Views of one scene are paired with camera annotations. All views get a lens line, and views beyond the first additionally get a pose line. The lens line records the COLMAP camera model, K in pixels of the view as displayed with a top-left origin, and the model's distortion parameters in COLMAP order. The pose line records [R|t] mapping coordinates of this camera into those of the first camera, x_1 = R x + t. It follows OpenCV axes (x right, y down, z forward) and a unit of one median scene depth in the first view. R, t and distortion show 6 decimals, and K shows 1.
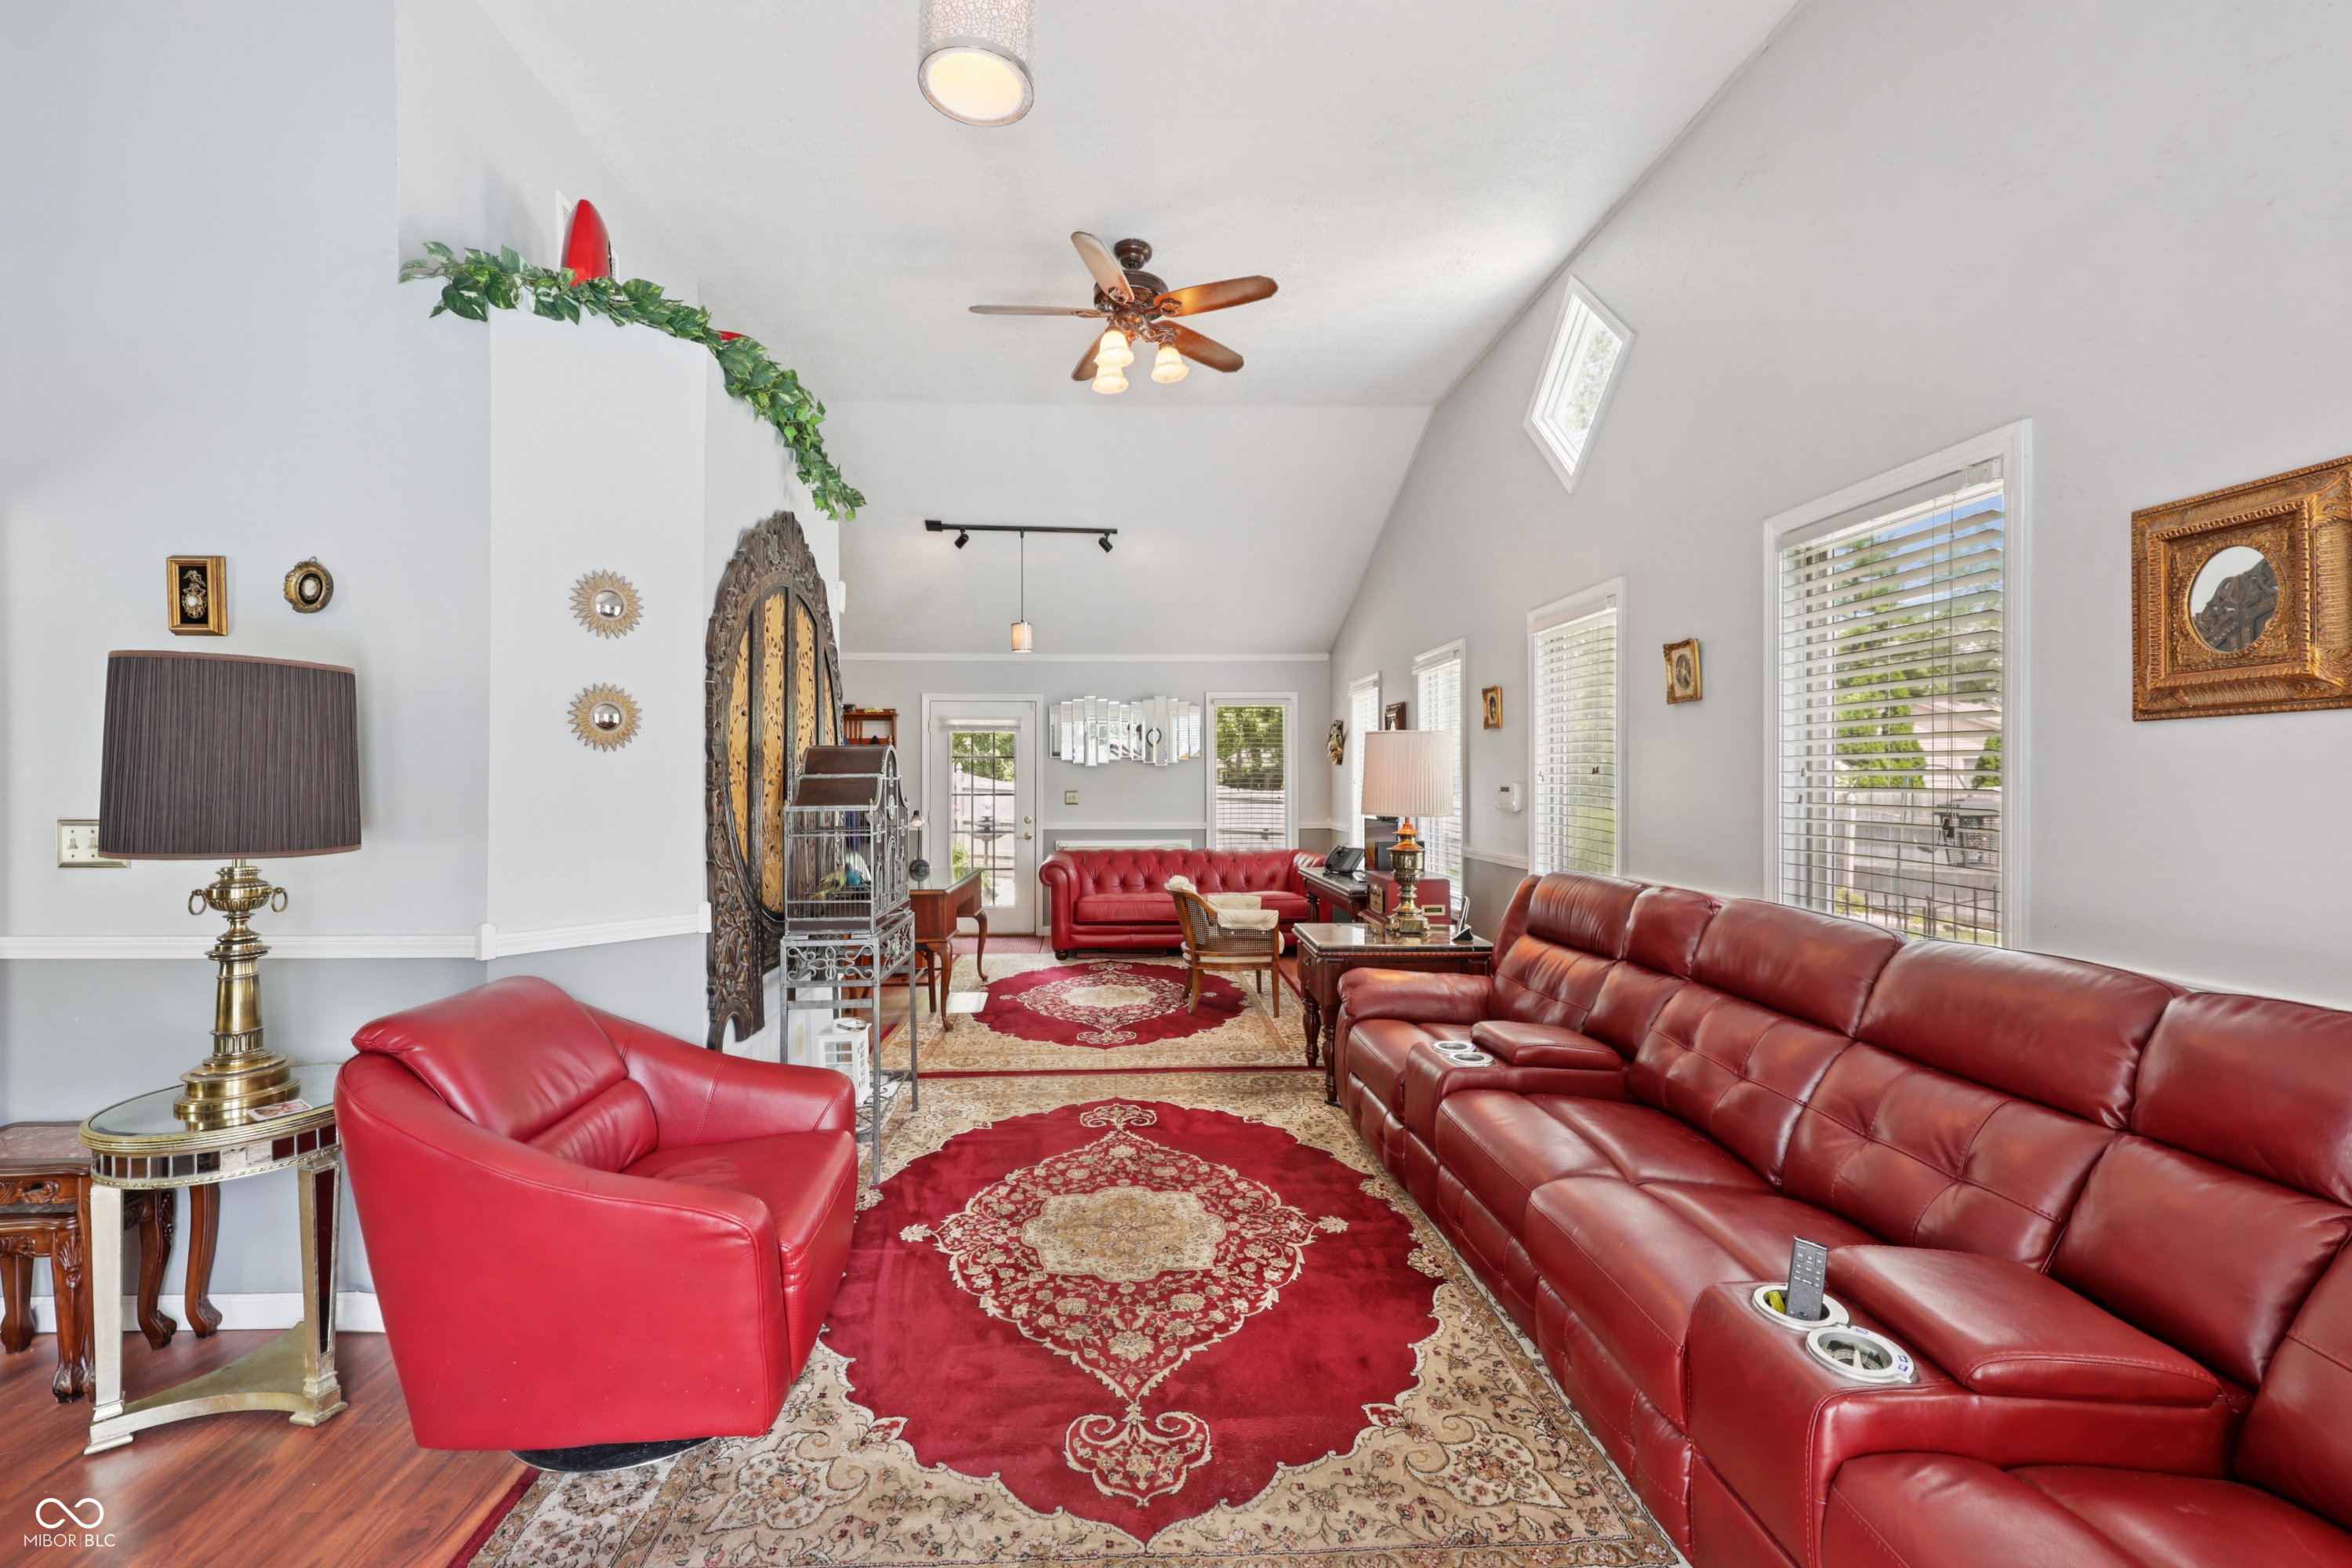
lens RADIAL K [[948.7, 0, 1143.4], [0, 948.7, 780.9], [0, 0, 1]] dist [-0.002802, 0.000481]
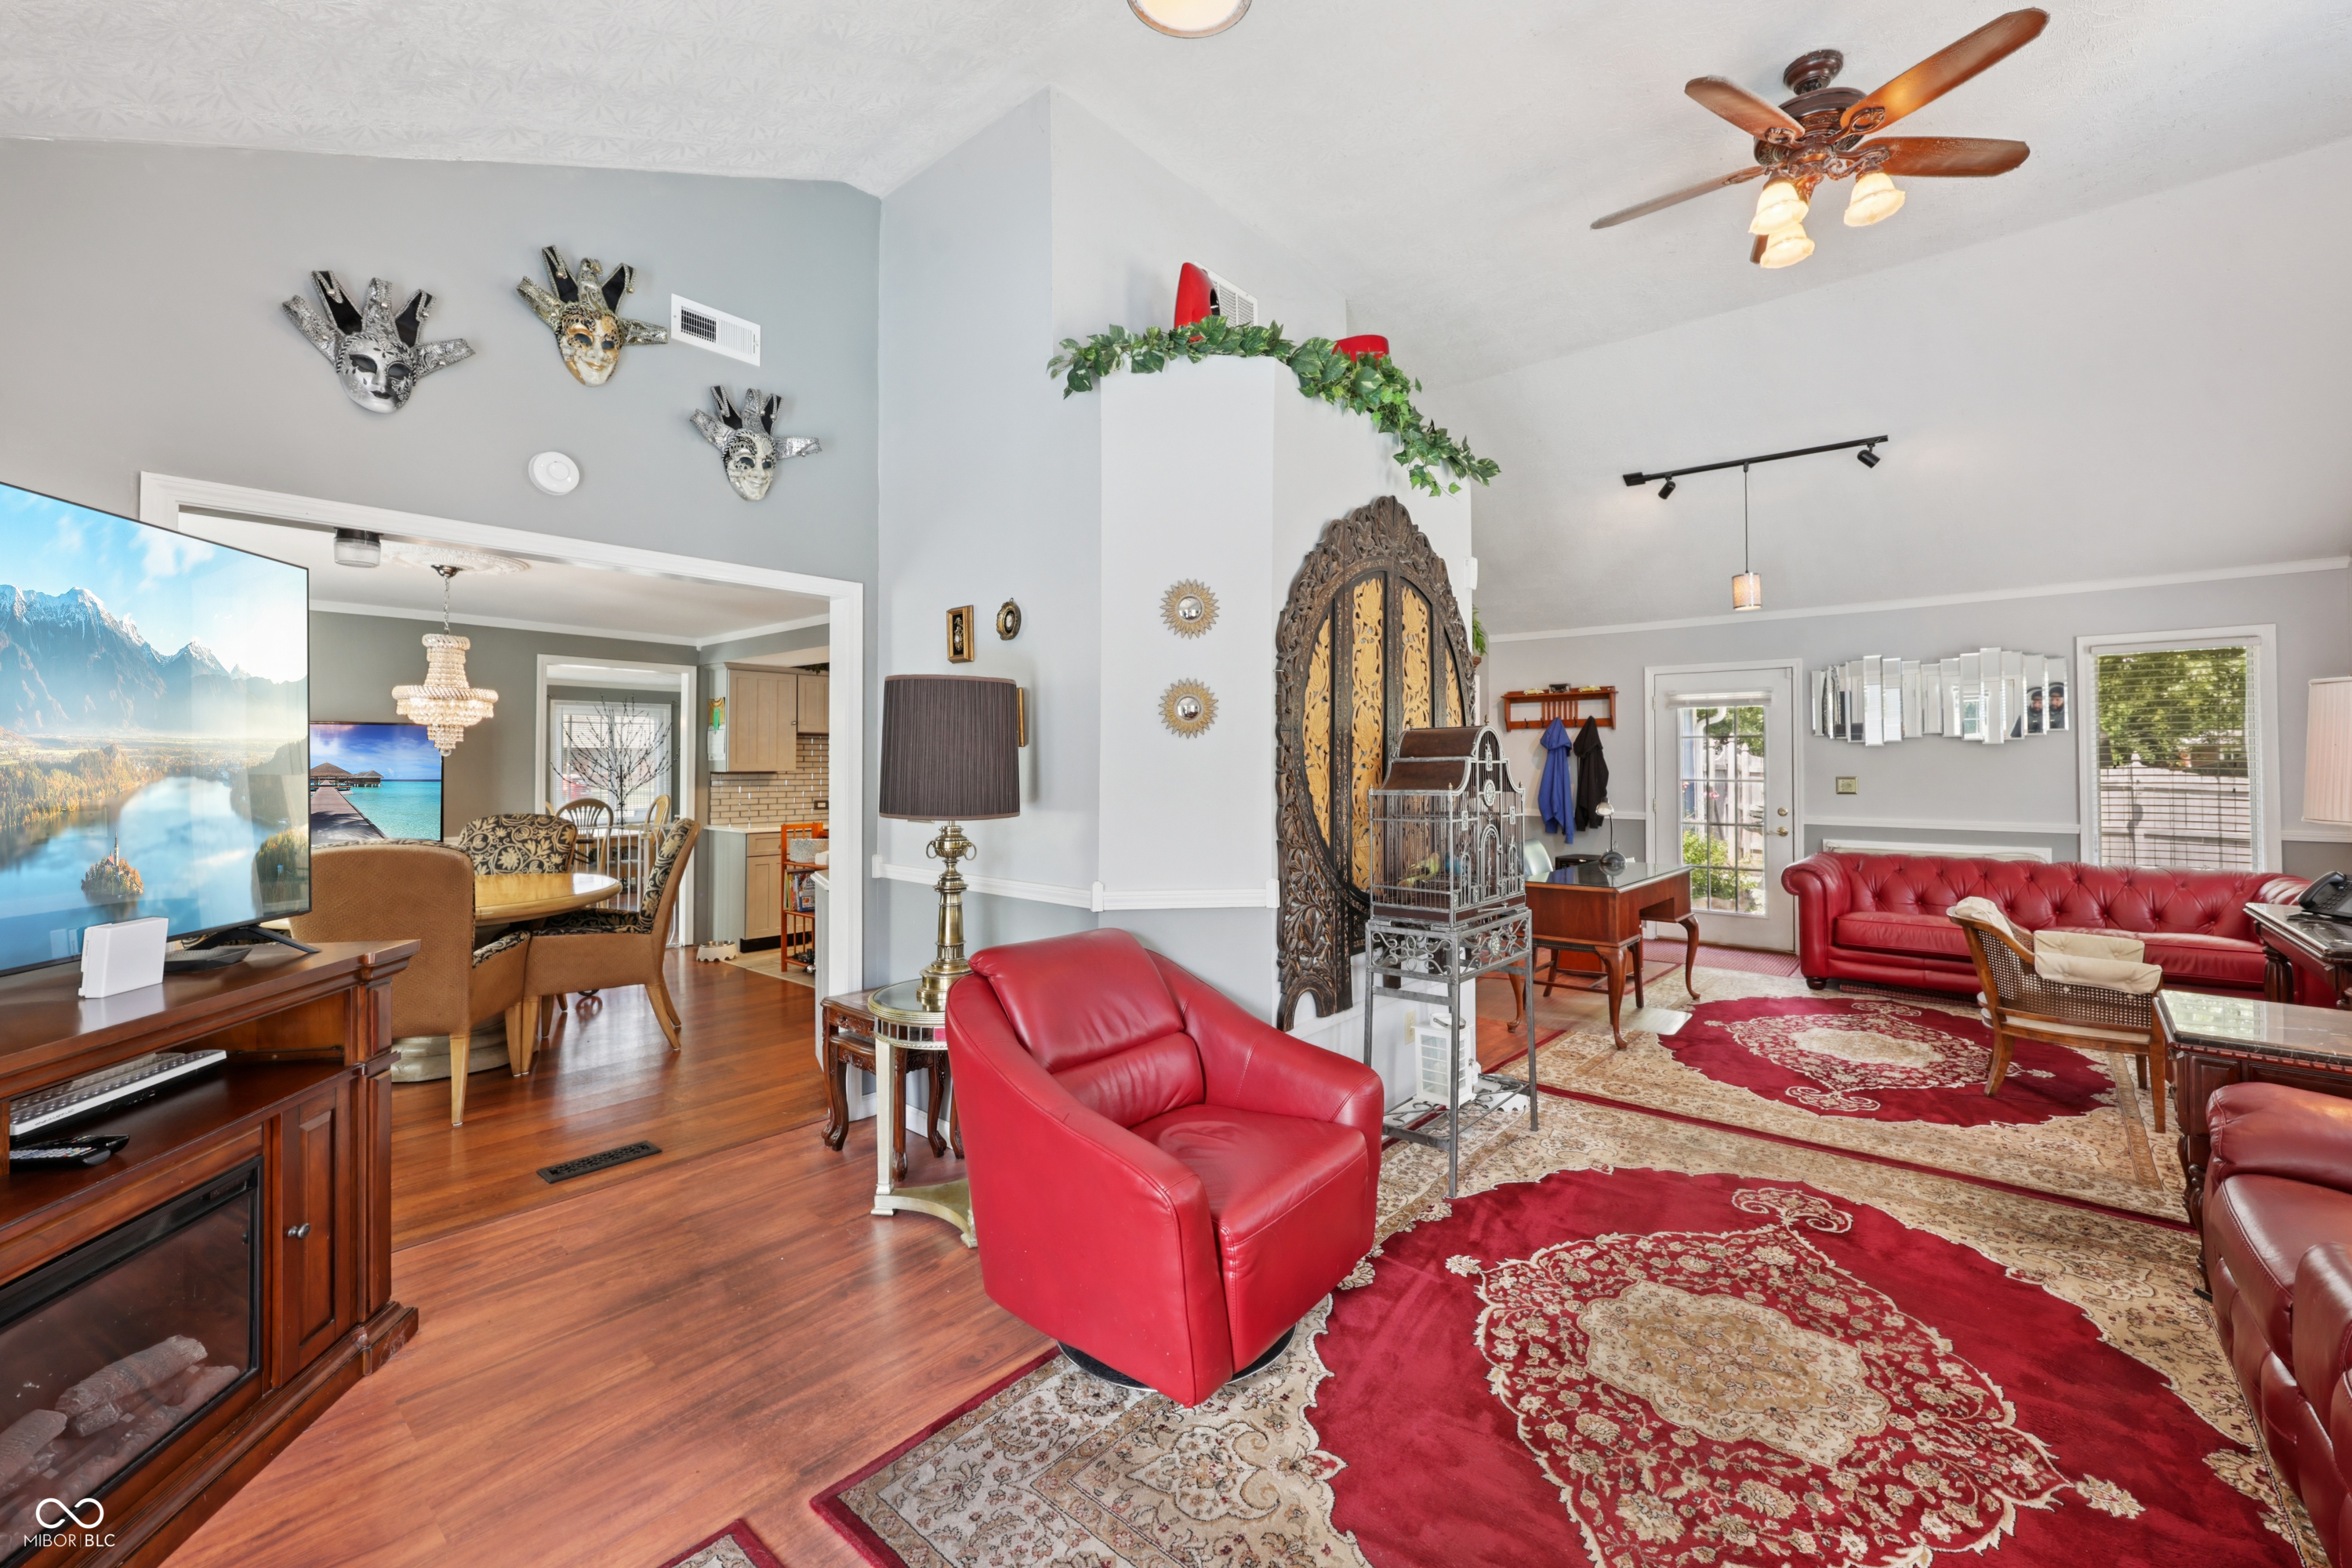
lens RADIAL K [[948.7, 0, 1213.1], [0, 948.7, 748.8], [0, 0, 1]] dist [-0.002802, 0.000481]
pose [[0.734399, -0.011002, -0.678629, 0.202726], [-0.000059, 0.999868, -0.016274, -0.000264], [0.678718, 0.011992, 0.734301, 0.169277]]
